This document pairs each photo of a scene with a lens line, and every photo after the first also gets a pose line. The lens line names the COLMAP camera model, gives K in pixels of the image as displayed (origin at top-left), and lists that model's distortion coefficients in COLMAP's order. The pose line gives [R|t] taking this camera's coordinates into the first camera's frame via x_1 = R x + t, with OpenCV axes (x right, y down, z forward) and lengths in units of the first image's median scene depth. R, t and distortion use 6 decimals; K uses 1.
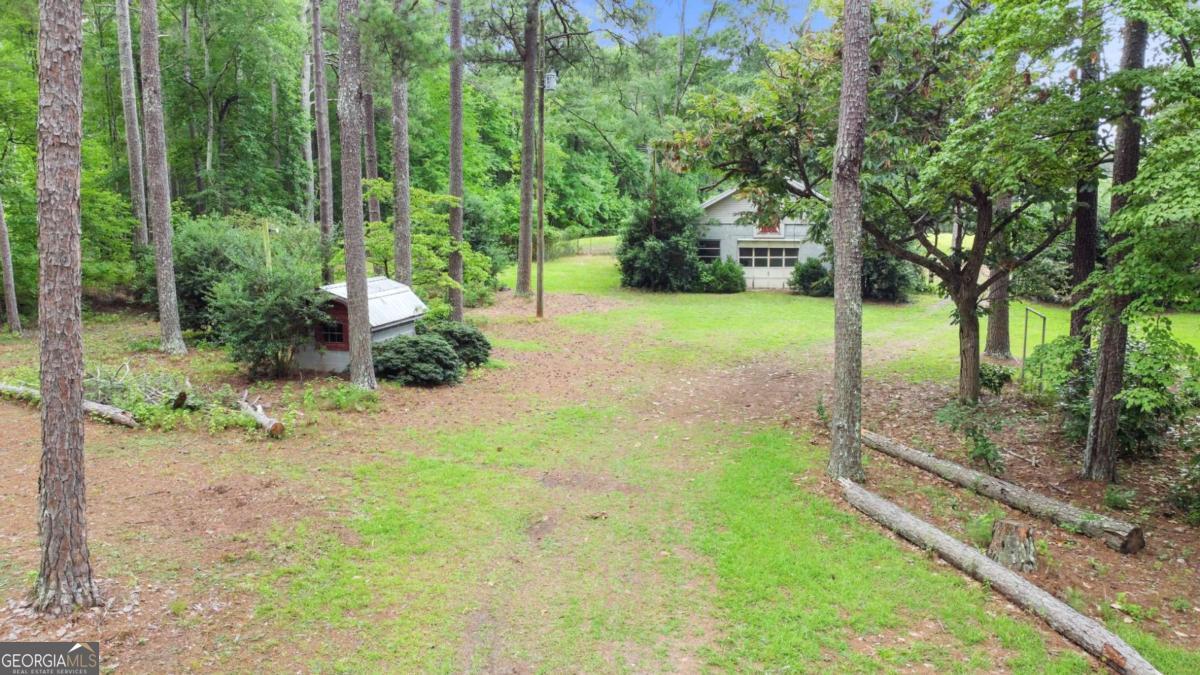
lens RADIAL K [[913.1, 0, 601.9], [0, 913.1, 325.8], [0, 0, 1]] dist [0.014810, -0.024858]
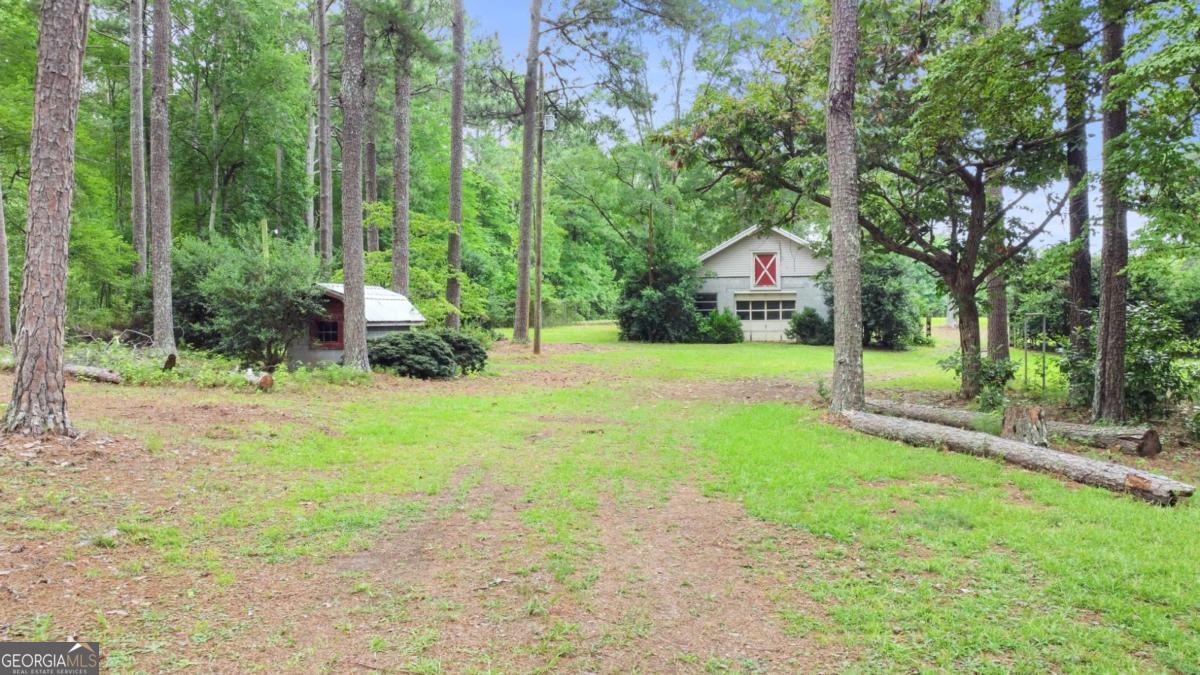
lens RADIAL K [[913.1, 0, 602.7], [0, 913.1, 323.2], [0, 0, 1]] dist [0.014810, -0.024858]
pose [[0.999994, -0.000325, 0.003341, 0.000441], [0.000755, 0.991572, -0.129555, 0.116030], [-0.003270, 0.129557, 0.991567, 0.014001]]
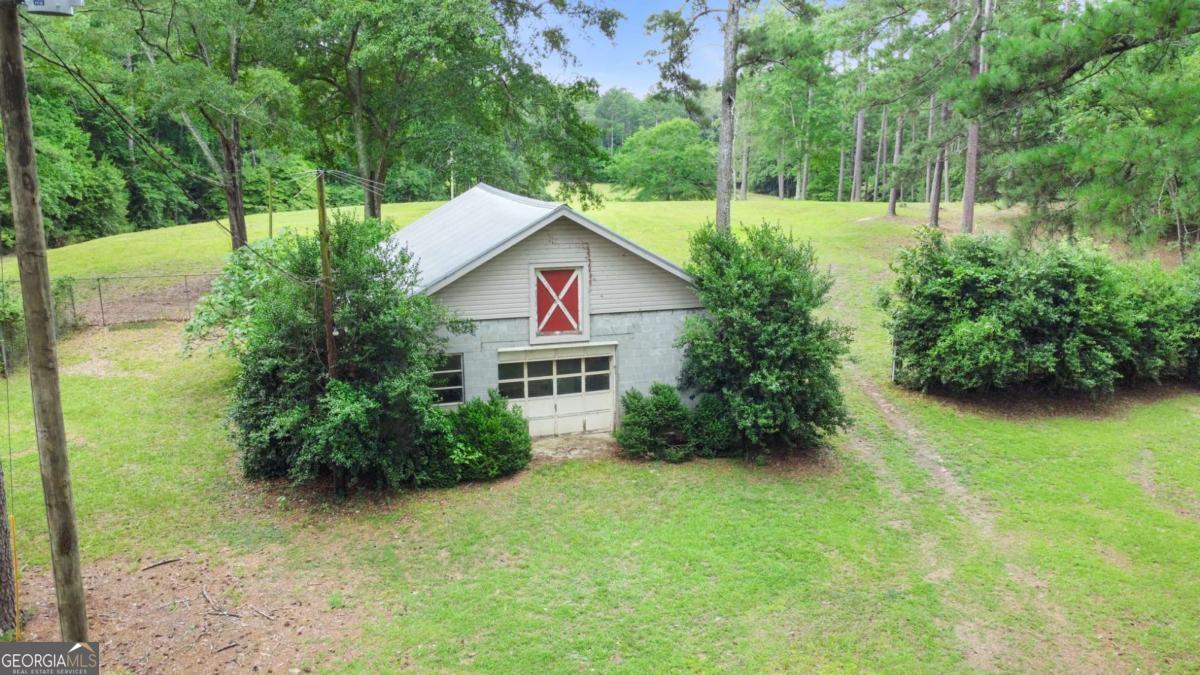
lens RADIAL K [[913.1, 0, 599.9], [0, 913.1, 337.0], [0, 0, 1]] dist [0.014810, -0.024858]
pose [[0.855294, -0.109541, 0.506432, -0.084480], [0.067624, 0.992636, 0.100498, -0.246289], [-0.513711, -0.051709, 0.856403, 0.933951]]
